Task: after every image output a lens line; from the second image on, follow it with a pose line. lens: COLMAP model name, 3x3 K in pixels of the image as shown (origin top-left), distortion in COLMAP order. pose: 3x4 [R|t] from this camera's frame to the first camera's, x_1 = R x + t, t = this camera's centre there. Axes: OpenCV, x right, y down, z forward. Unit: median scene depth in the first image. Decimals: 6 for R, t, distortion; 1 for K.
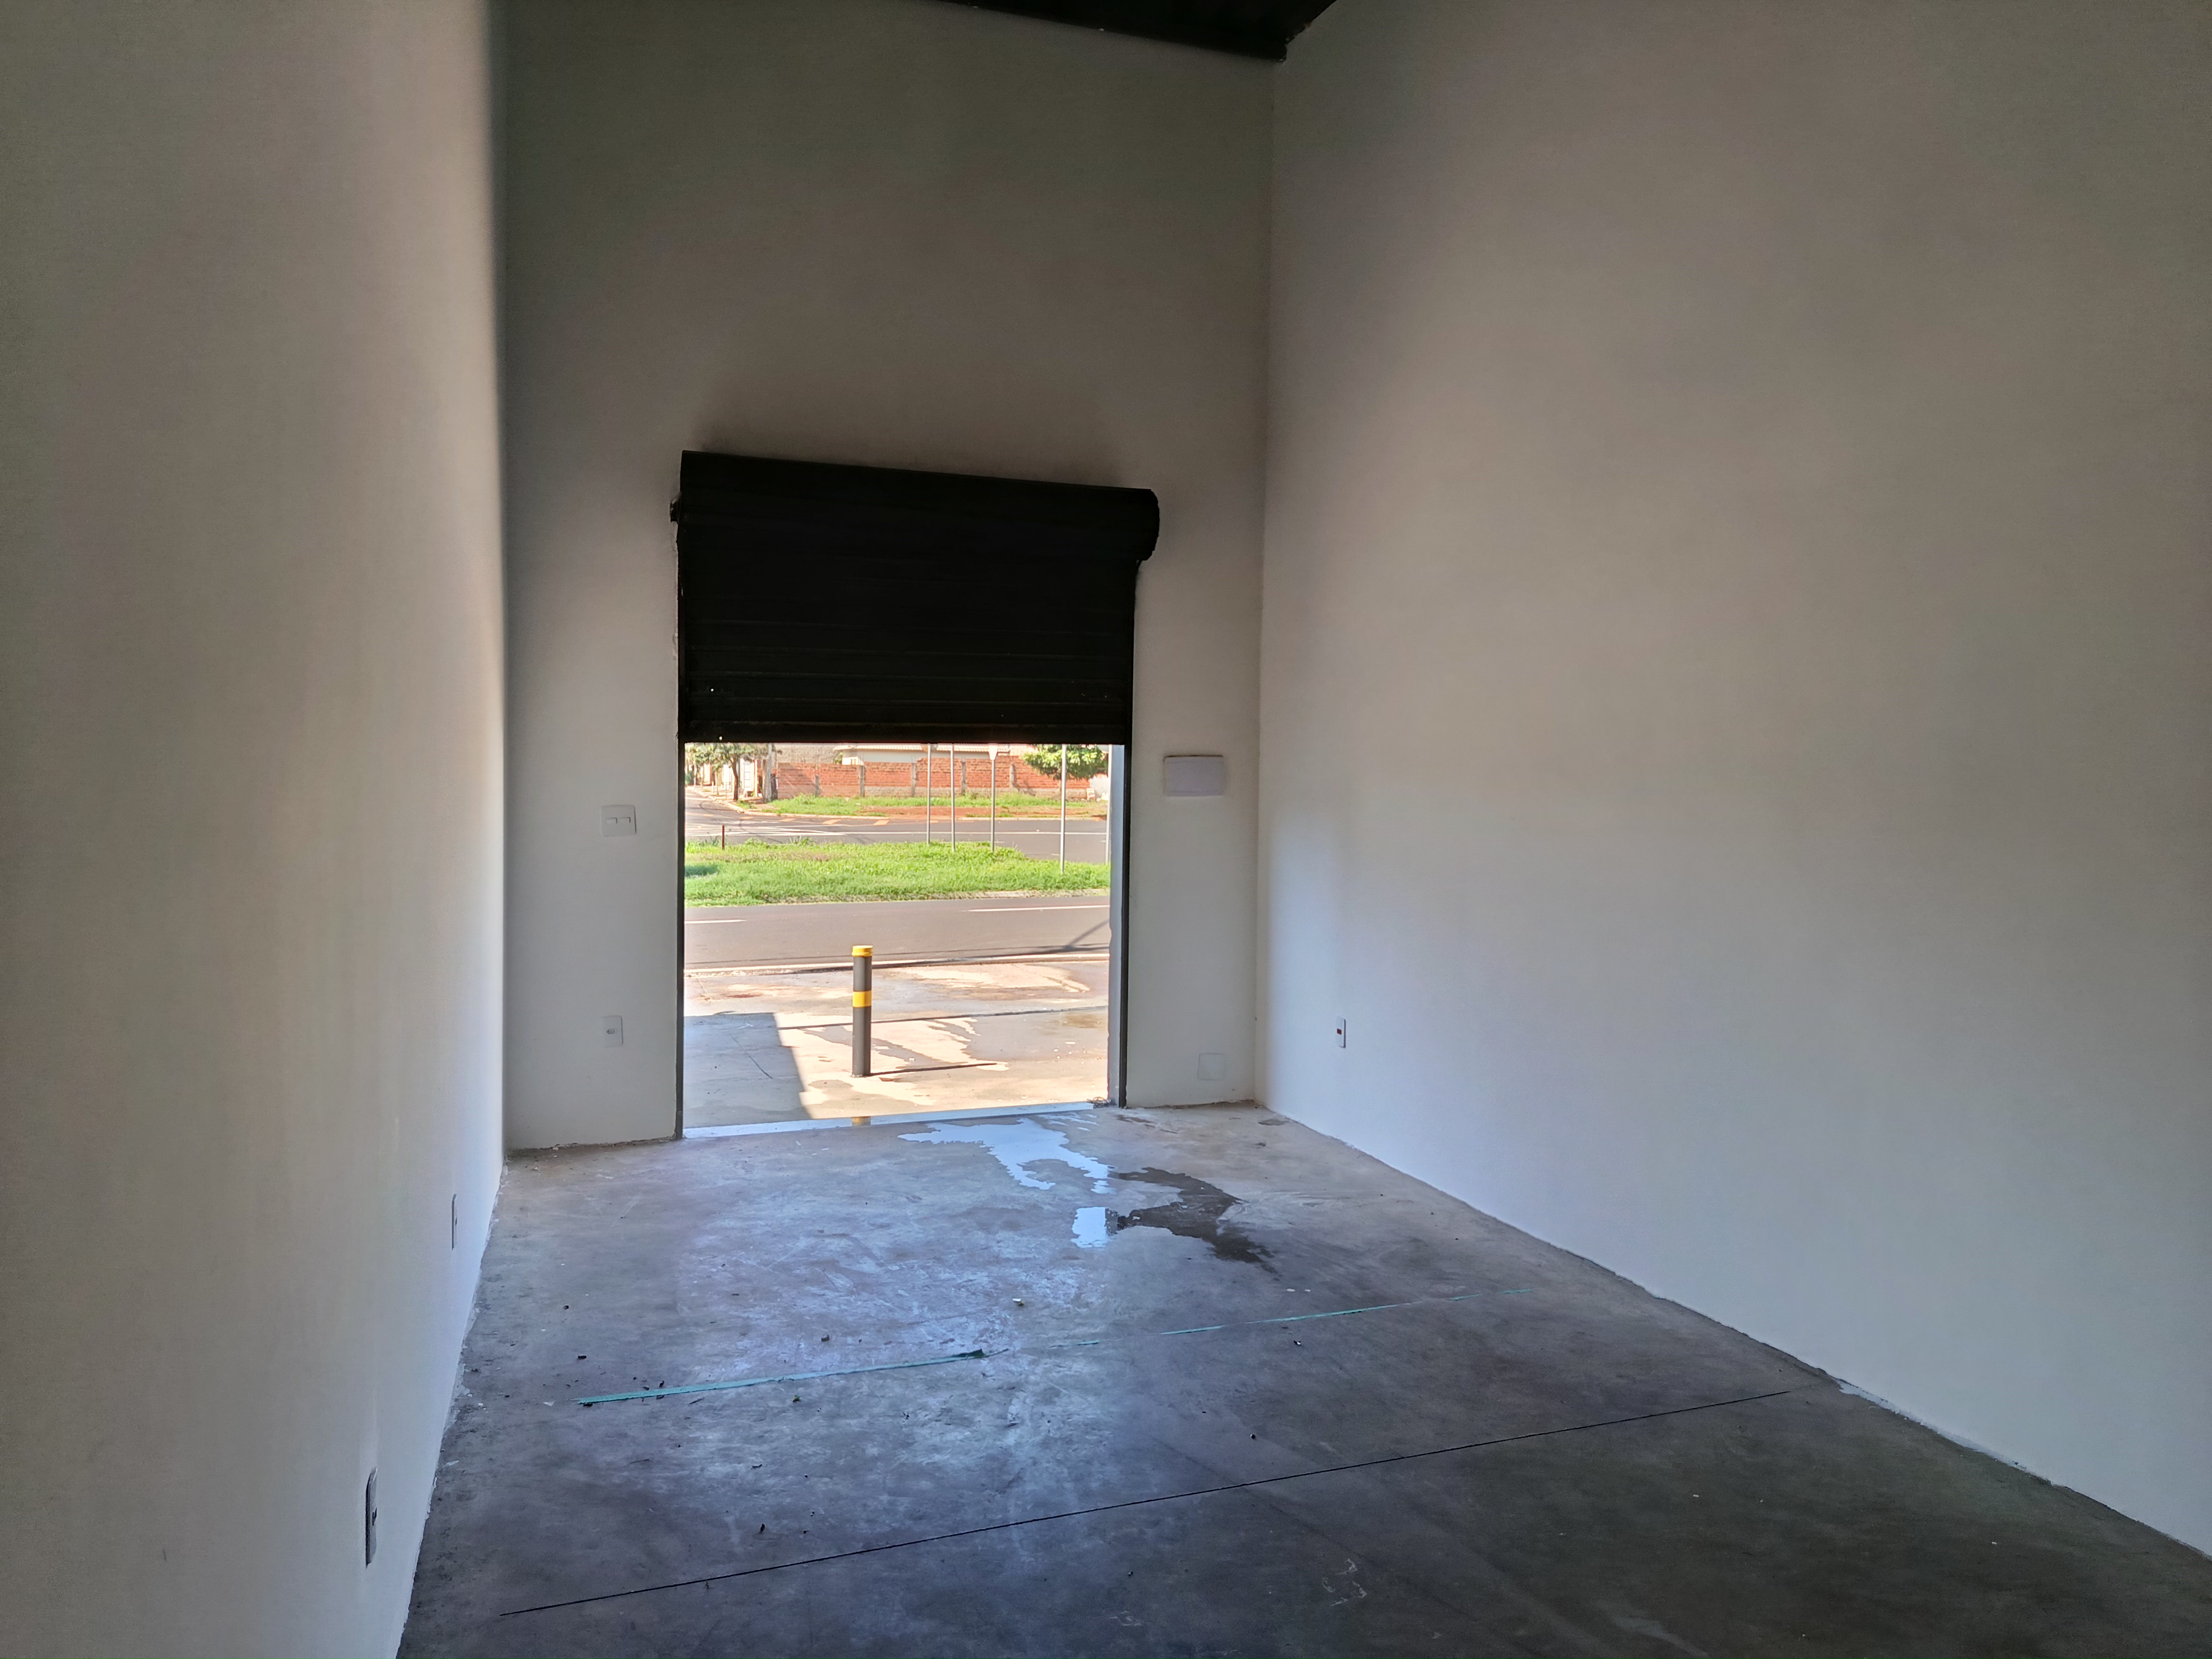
lens RADIAL K [[1526.7, 0, 1098.8], [0, 1526.7, 827.3], [0, 0, 1]] dist [0.128523, -0.242338]
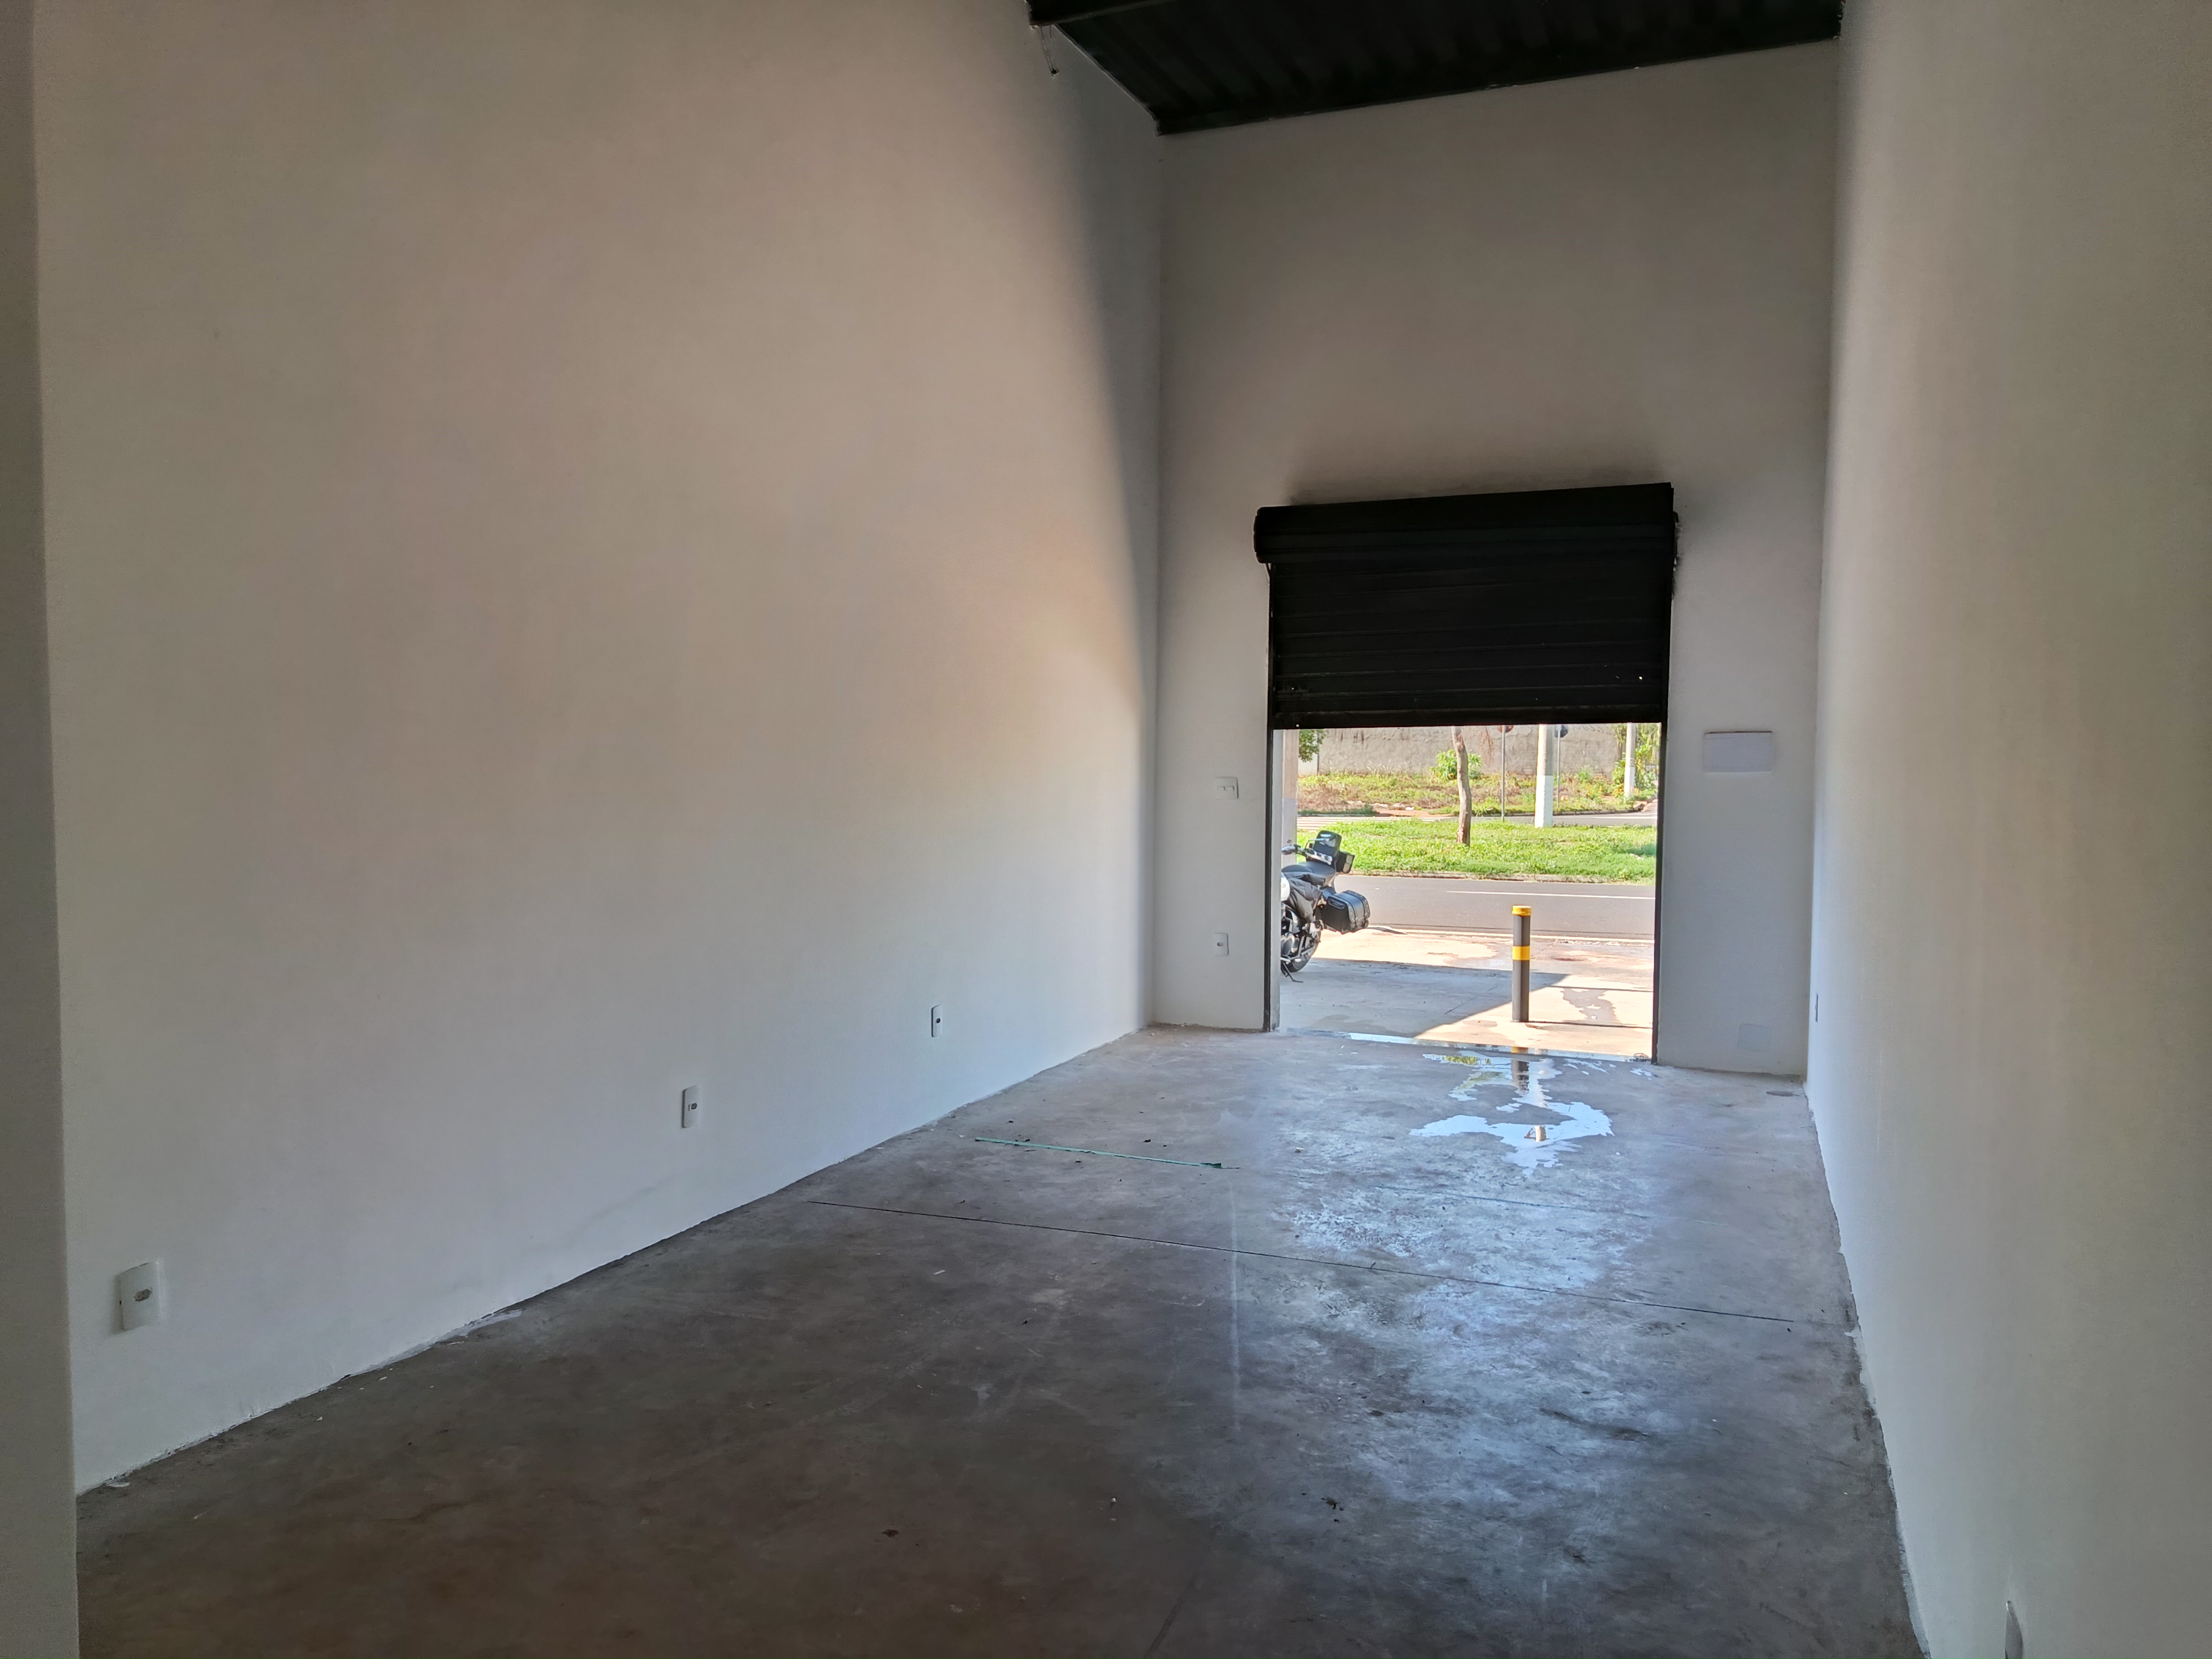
lens RADIAL K [[1526.7, 0, 1098.8], [0, 1526.7, 827.3], [0, 0, 1]] dist [0.128523, -0.242338]
pose [[0.748077, 0.025907, -0.663106, 0.454990], [-0.019938, 0.999664, 0.016563, 0.008877], [0.663313, 0.000831, 0.748342, -0.065421]]
